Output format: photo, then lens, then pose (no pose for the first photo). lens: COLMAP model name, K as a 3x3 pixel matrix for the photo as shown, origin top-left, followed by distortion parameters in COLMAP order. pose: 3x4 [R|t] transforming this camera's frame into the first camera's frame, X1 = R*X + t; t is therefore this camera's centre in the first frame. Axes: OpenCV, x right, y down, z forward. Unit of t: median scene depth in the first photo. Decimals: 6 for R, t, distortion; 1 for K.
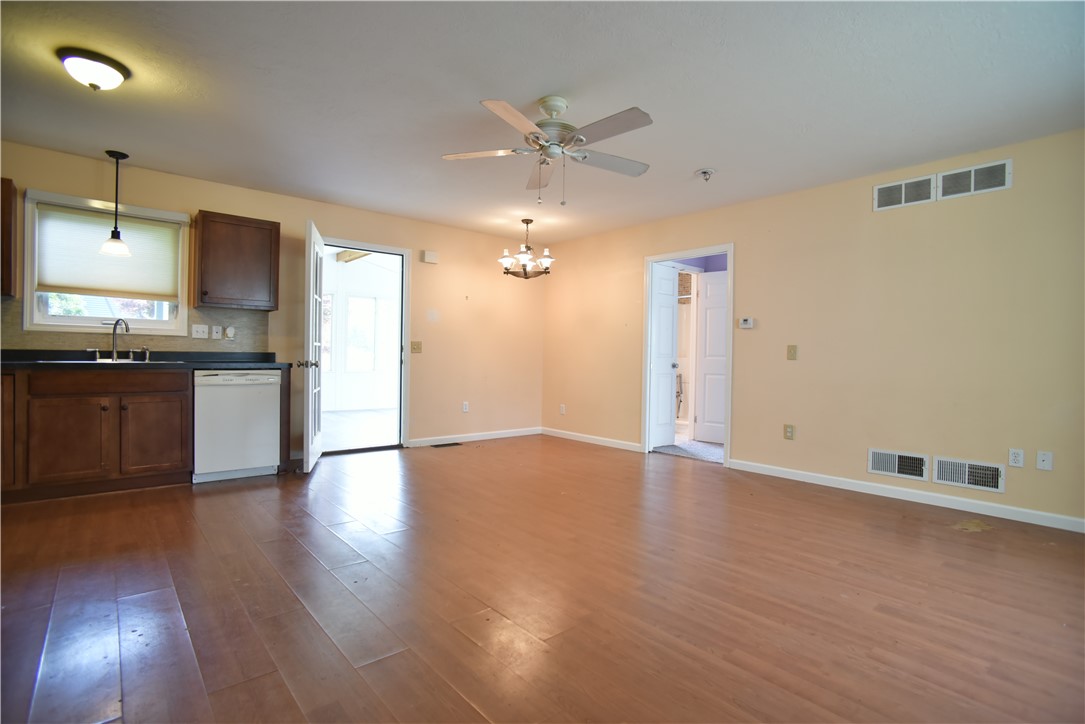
lens RADIAL K [[526.6, 0, 540.7], [0, 526.6, 360.1], [0, 0, 1]] dist [-0.070498, 0.035527]
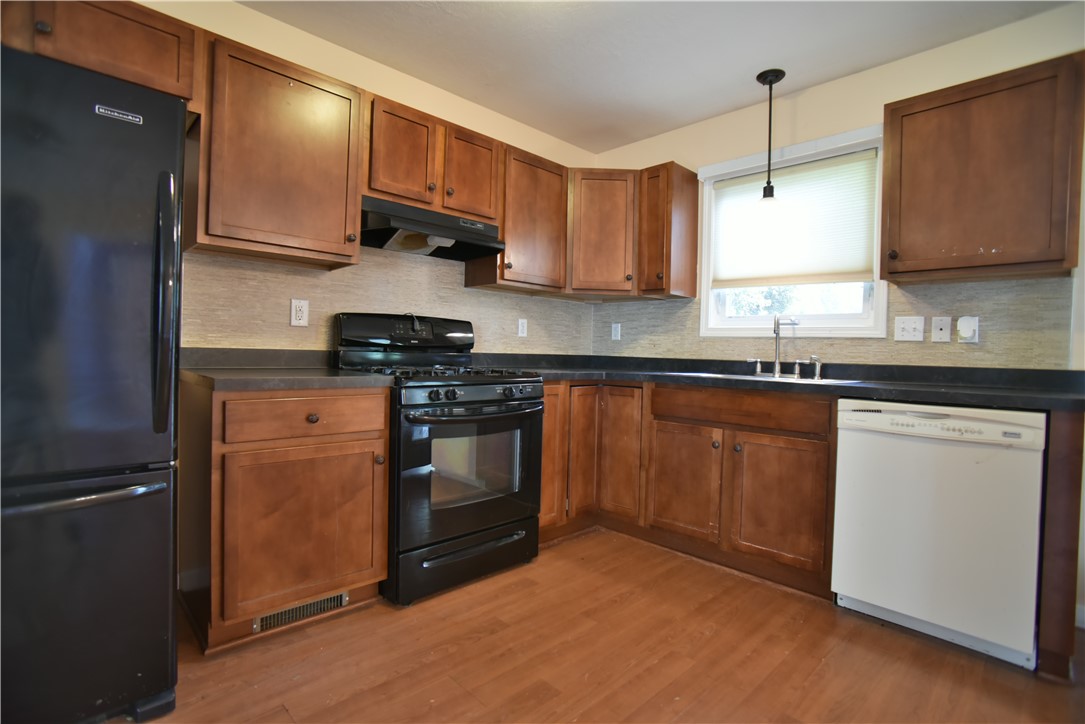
lens RADIAL K [[526.6, 0, 540.7], [0, 526.6, 360.1], [0, 0, 1]] dist [-0.070498, 0.035527]
pose [[0.056000, 0.001184, -0.998430, -0.151911], [-0.032969, 0.999456, -0.000664, -0.009648], [0.997886, 0.032954, 0.056009, 0.646774]]
